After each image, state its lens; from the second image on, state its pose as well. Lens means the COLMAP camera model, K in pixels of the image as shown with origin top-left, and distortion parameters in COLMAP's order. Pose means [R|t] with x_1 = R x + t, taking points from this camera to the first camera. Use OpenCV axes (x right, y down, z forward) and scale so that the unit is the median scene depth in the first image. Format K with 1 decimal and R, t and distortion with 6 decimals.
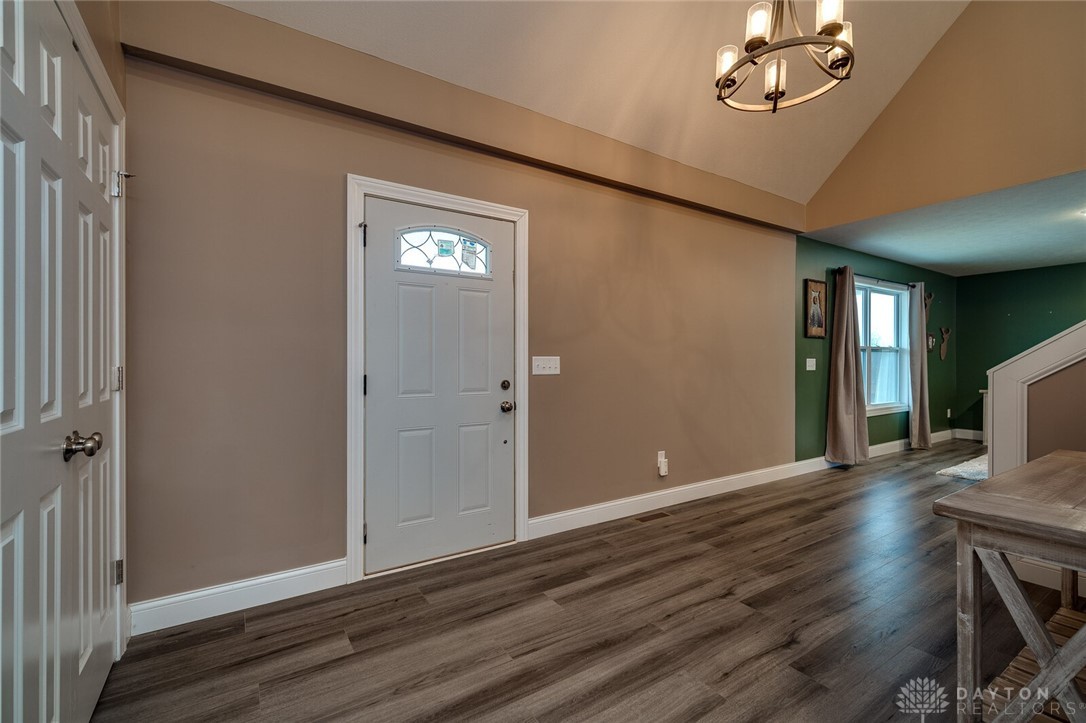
lens RADIAL K [[468.8, 0, 544.0], [0, 468.8, 364.8], [0, 0, 1]] dist [0.007346, 0.000390]
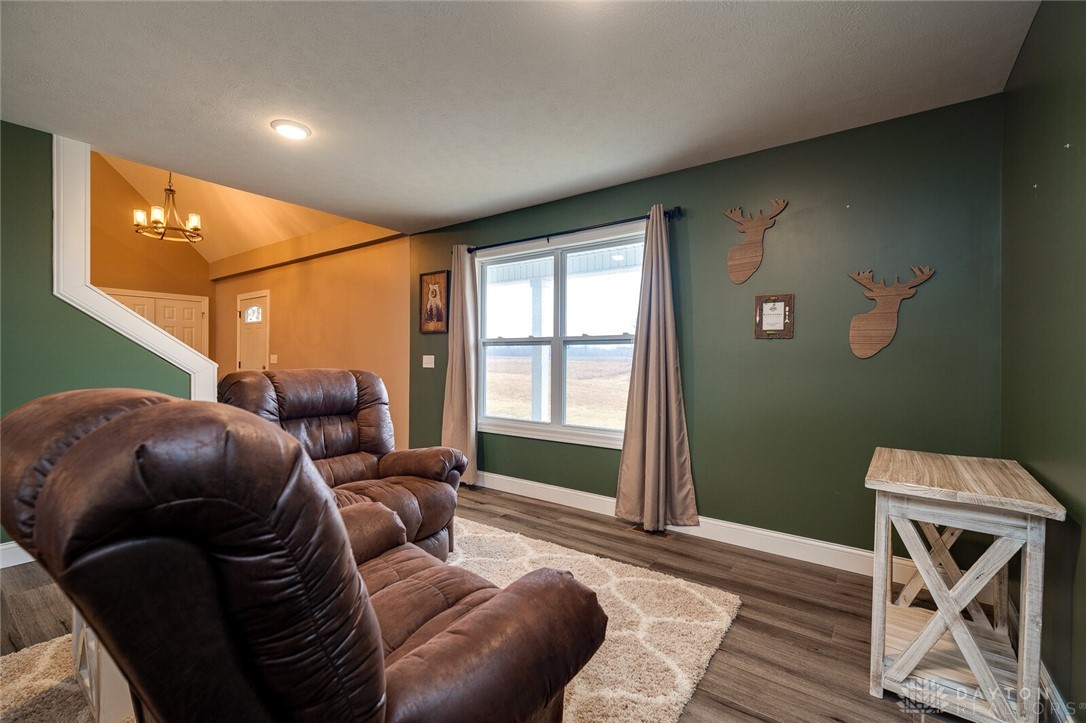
lens RADIAL K [[468.8, 0, 544.0], [0, 468.8, 364.8], [0, 0, 1]] dist [0.007346, 0.000390]
pose [[0.352241, 0.010832, -0.935847, 1.554694], [-0.015227, 0.999867, 0.005842, -0.003123], [0.935785, 0.012193, 0.352359, 0.890237]]
